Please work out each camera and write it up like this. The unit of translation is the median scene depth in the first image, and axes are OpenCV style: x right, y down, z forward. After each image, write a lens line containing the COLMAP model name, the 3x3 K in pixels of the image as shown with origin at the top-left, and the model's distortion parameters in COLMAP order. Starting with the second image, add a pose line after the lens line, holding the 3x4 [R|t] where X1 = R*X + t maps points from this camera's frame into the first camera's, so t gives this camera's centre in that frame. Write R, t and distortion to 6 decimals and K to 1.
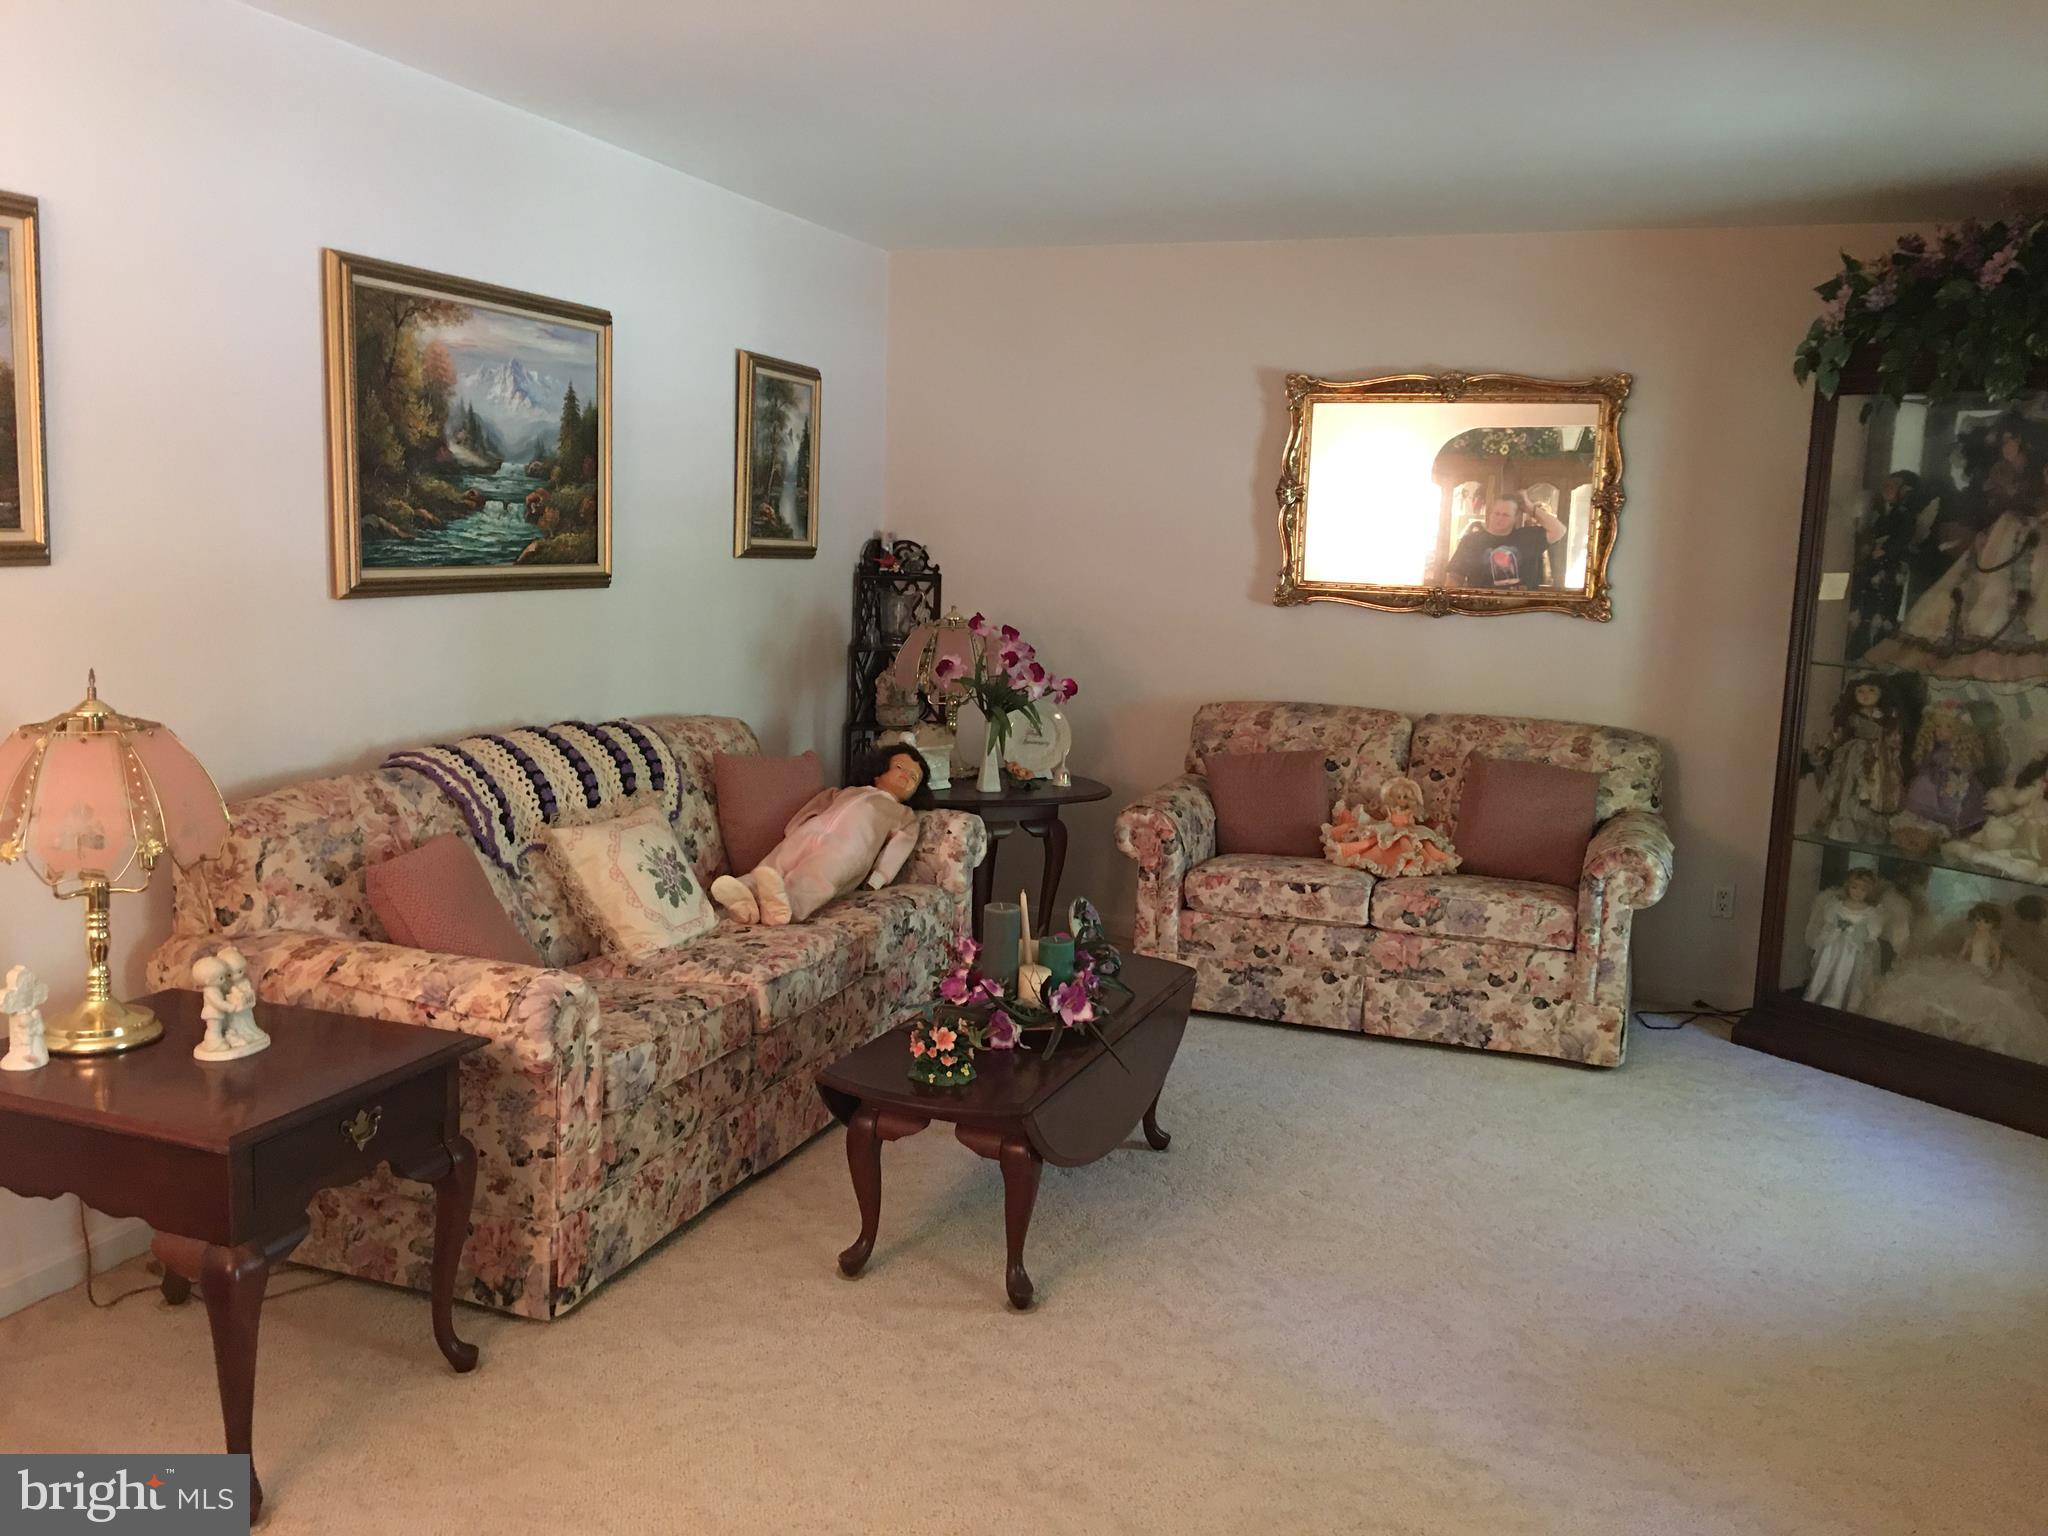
lens RADIAL K [[1706.7, 0, 1018.7], [0, 1706.7, 750.1], [0, 0, 1]] dist [0.071117, -0.112944]
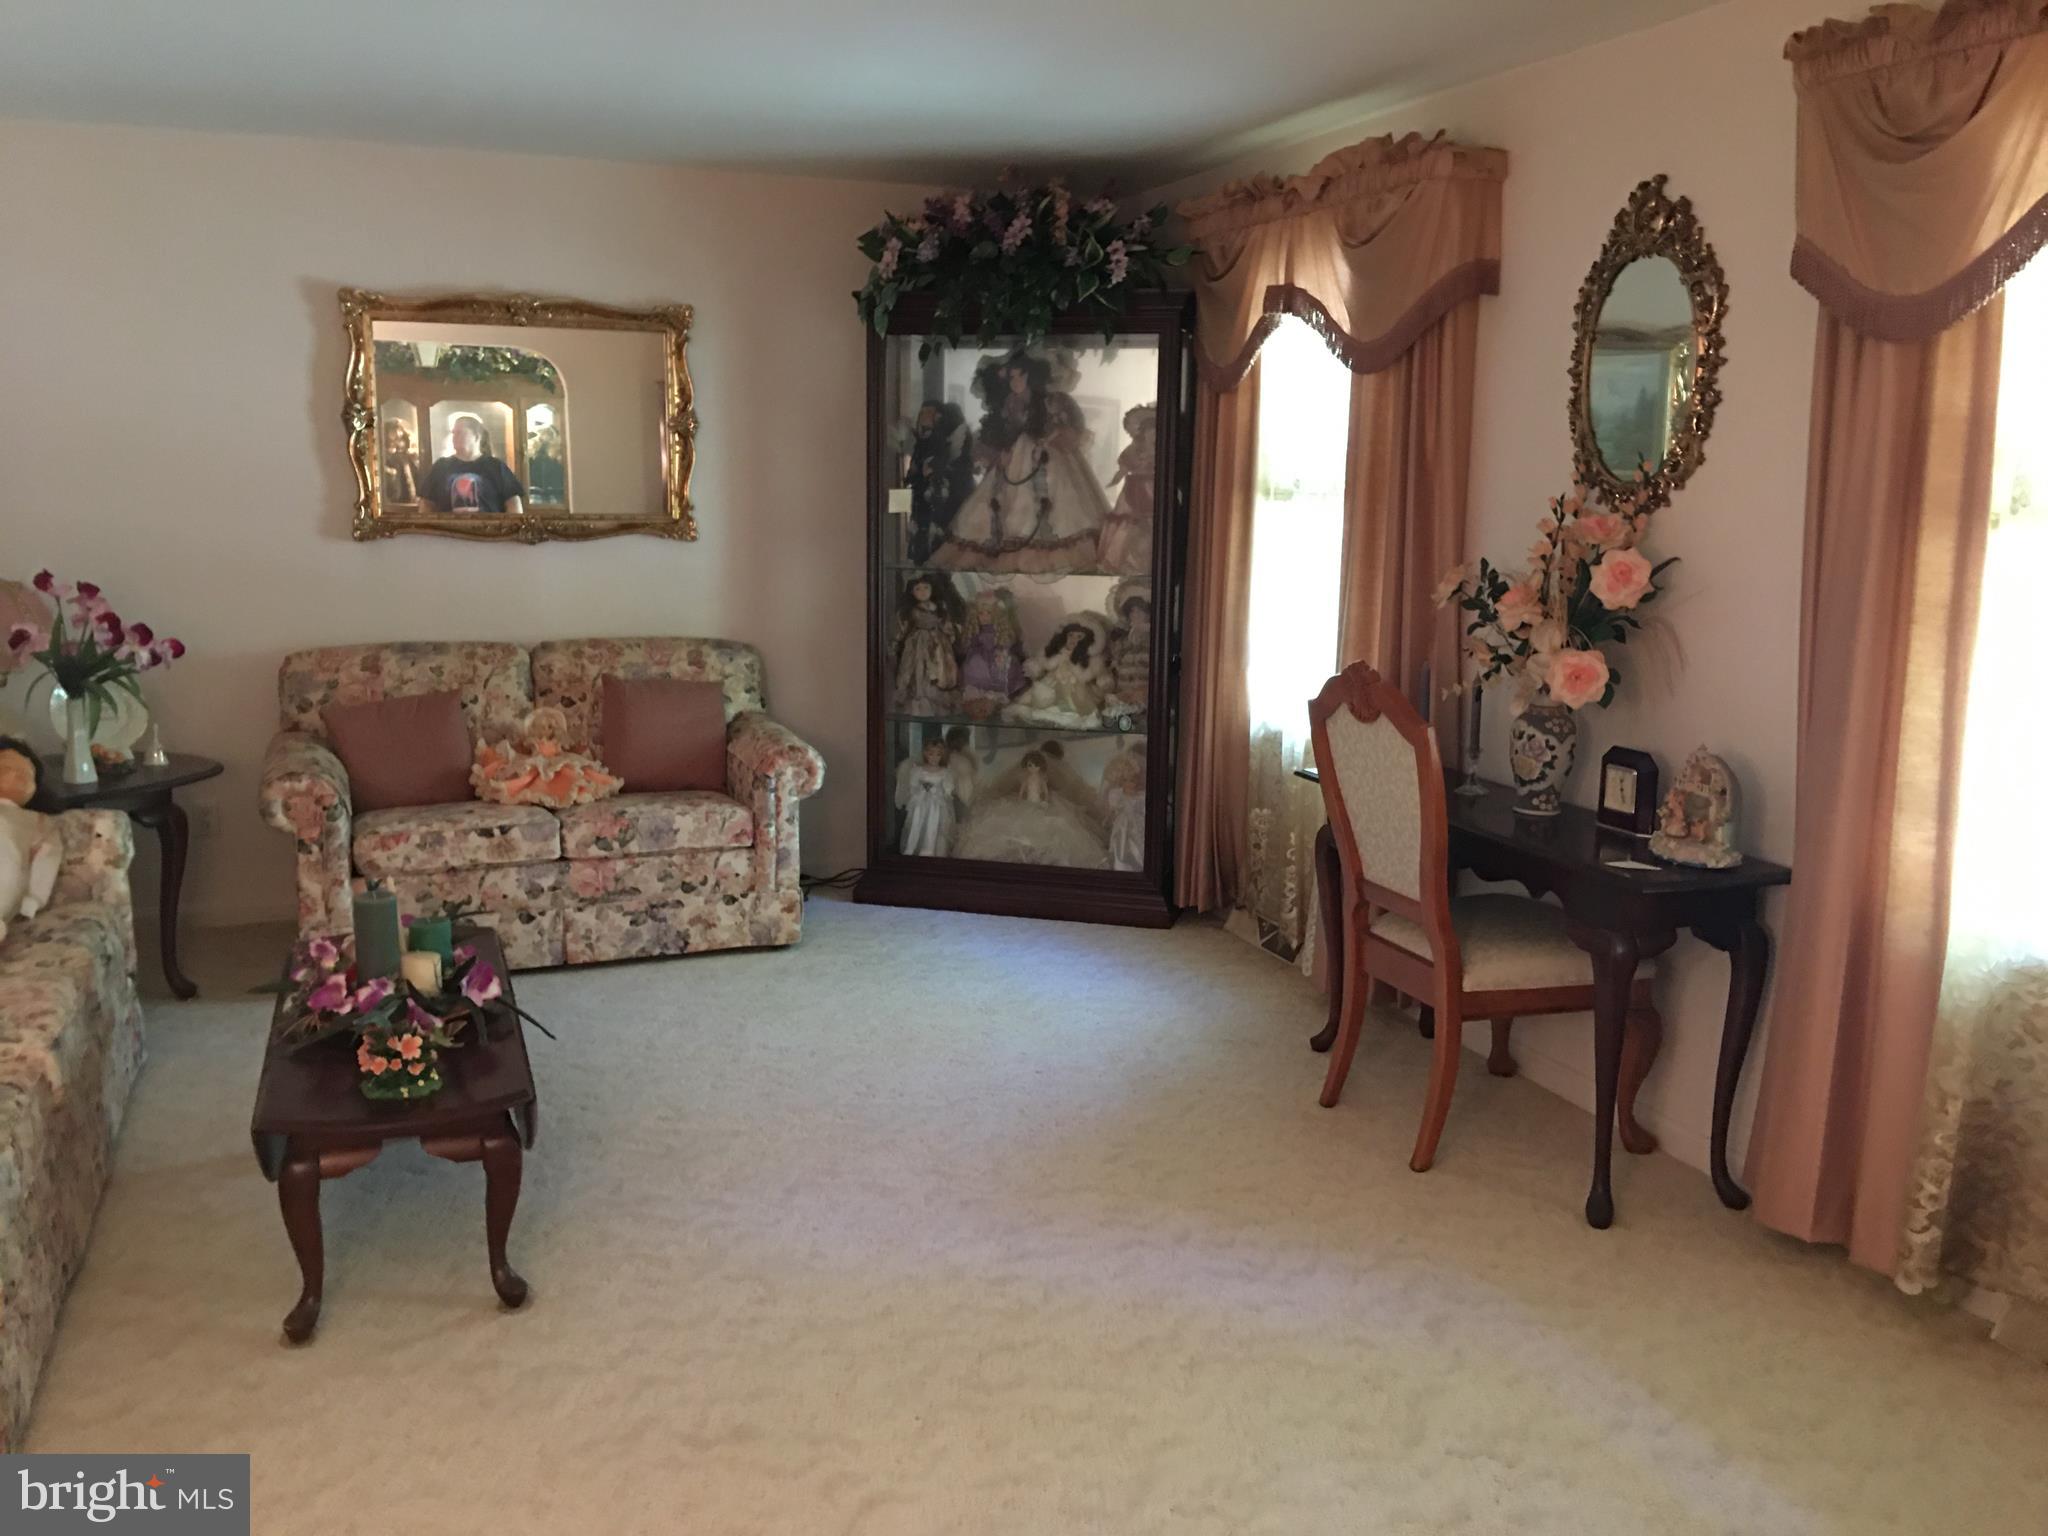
lens RADIAL K [[1706.7, 0, 1018.7], [0, 1706.7, 750.1], [0, 0, 1]] dist [0.071117, -0.112944]
pose [[0.750684, -0.134470, 0.646831, -0.234010], [0.102353, 0.990917, 0.087216, -0.019796], [-0.652684, 0.000733, 0.757630, 0.069097]]
